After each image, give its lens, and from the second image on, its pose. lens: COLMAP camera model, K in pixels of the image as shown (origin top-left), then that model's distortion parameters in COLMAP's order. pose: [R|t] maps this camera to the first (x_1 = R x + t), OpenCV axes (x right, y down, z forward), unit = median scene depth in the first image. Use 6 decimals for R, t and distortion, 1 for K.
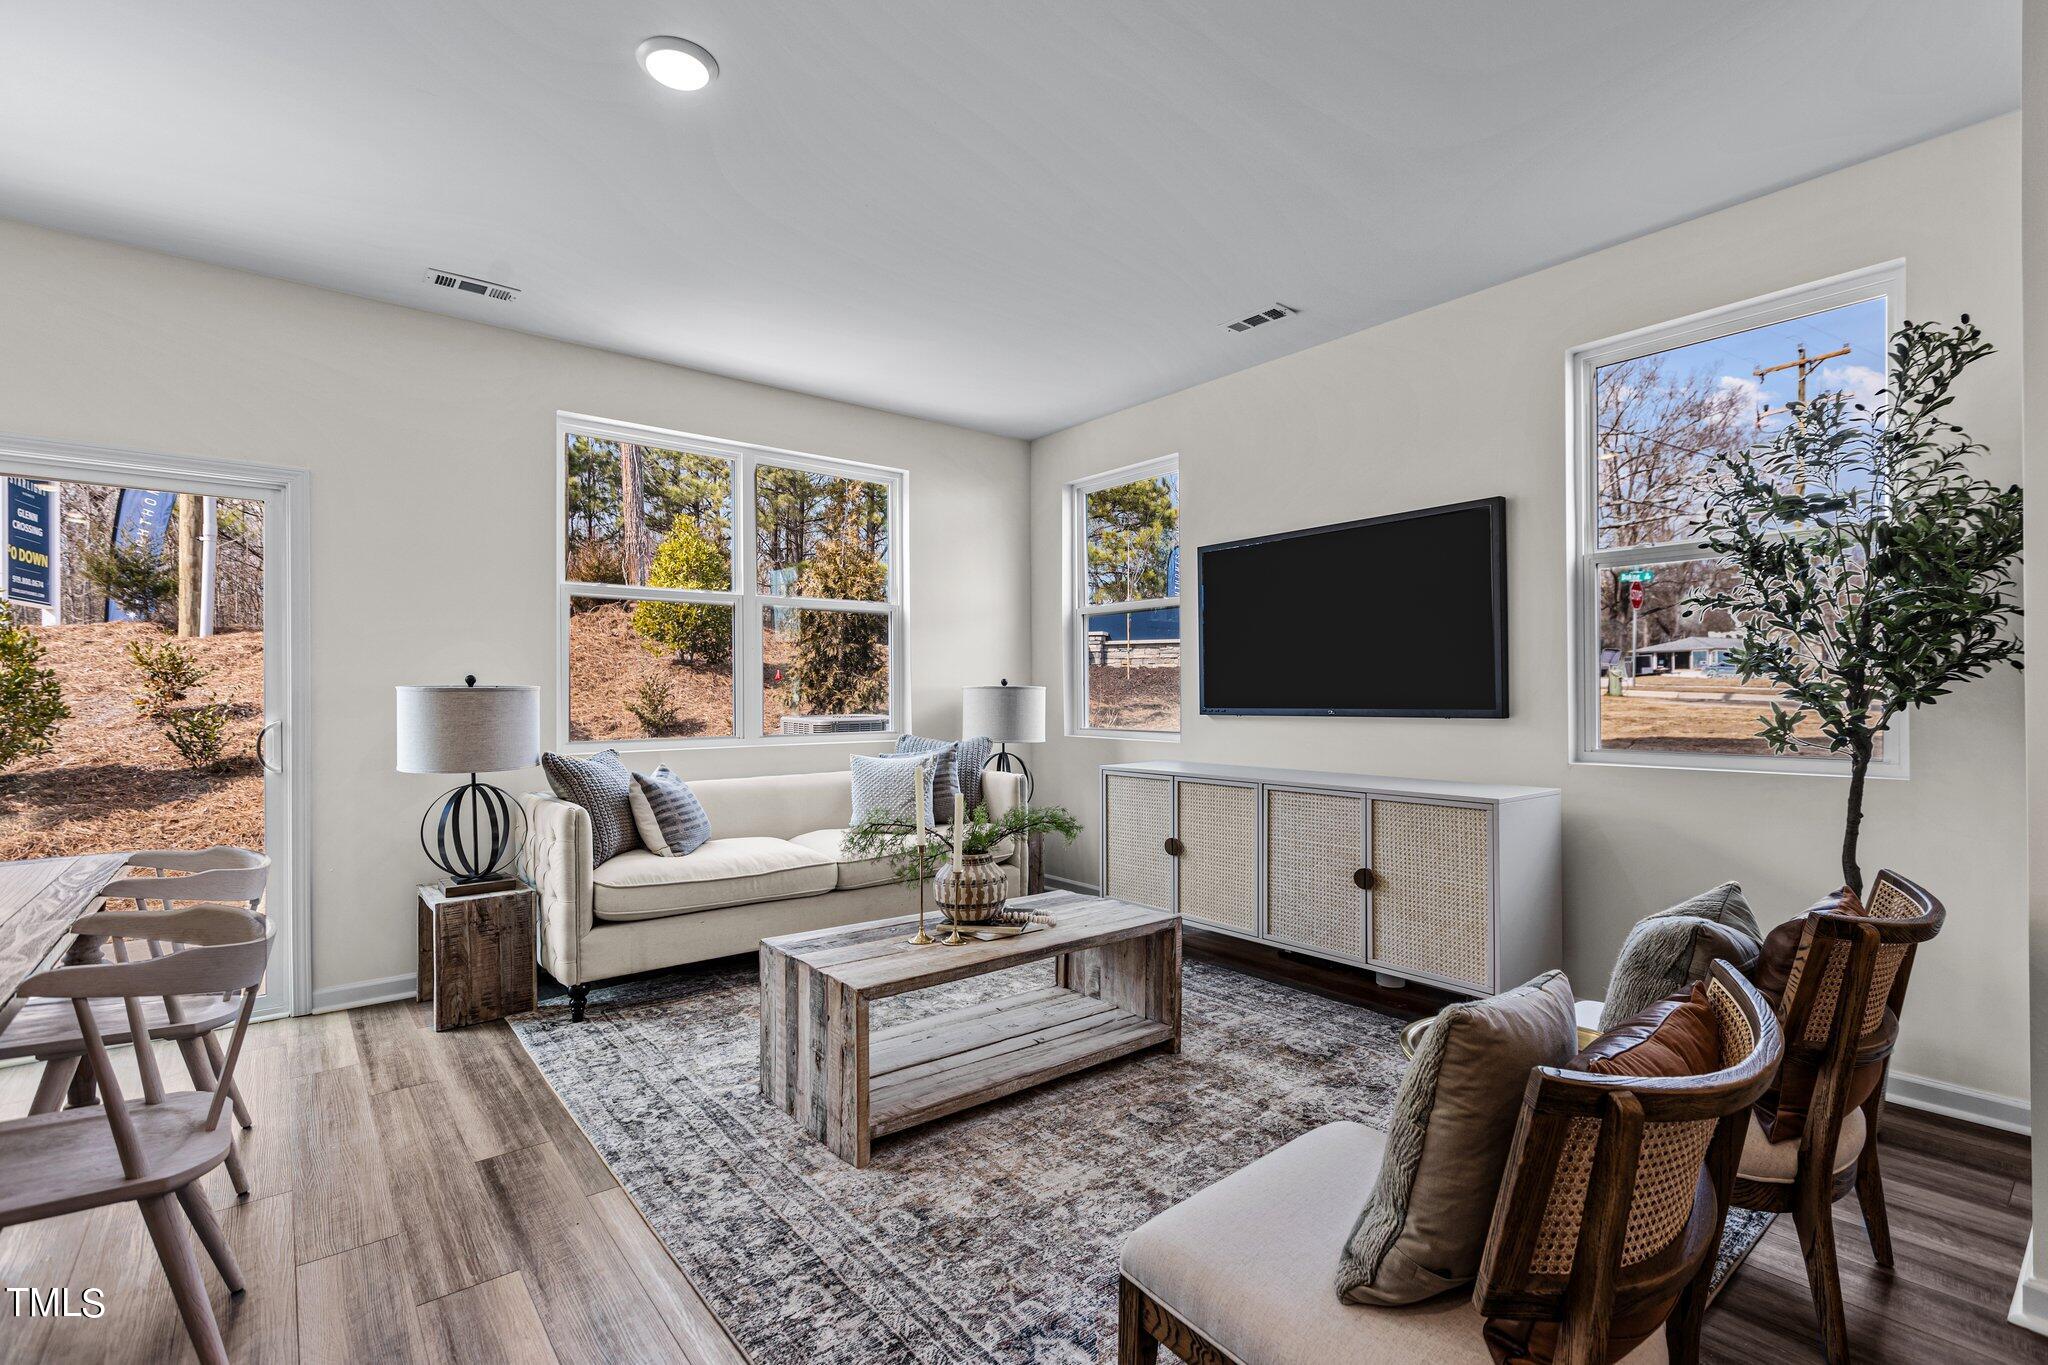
lens RADIAL K [[922.3, 0, 1044.4], [0, 922.3, 687.9], [0, 0, 1]] dist [0.003454, -0.000312]
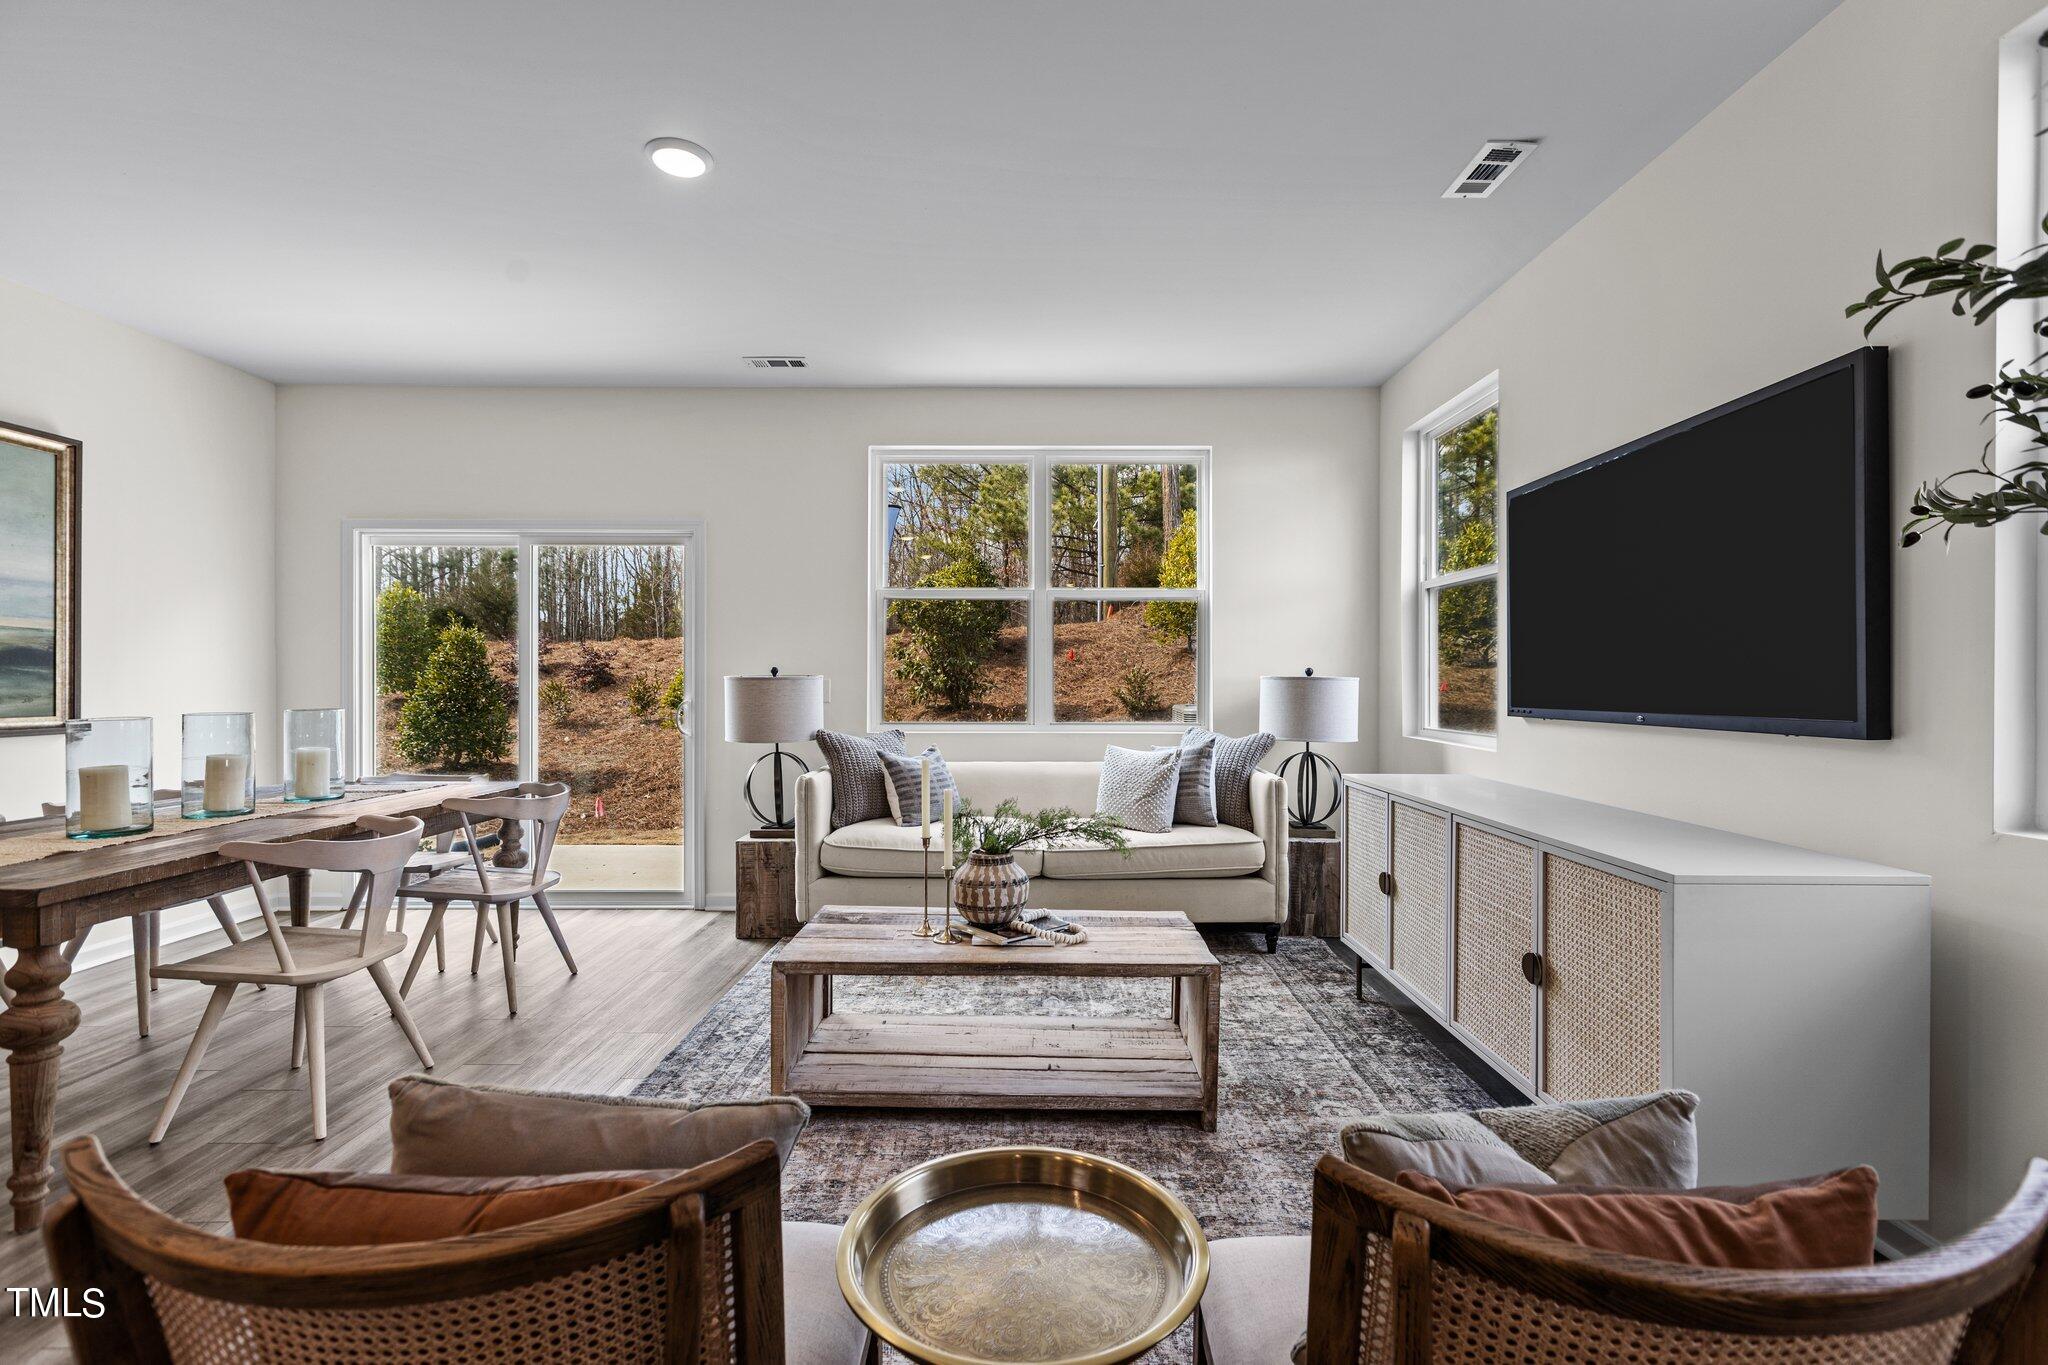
lens RADIAL K [[922.3, 0, 1033.9], [0, 922.3, 682.3], [0, 0, 1]] dist [0.003454, -0.000312]
pose [[0.769322, 0.008132, -0.638810, 0.462842], [-0.002239, 0.999947, 0.010032, -0.006576], [0.638858, -0.006288, 0.769299, 0.237346]]
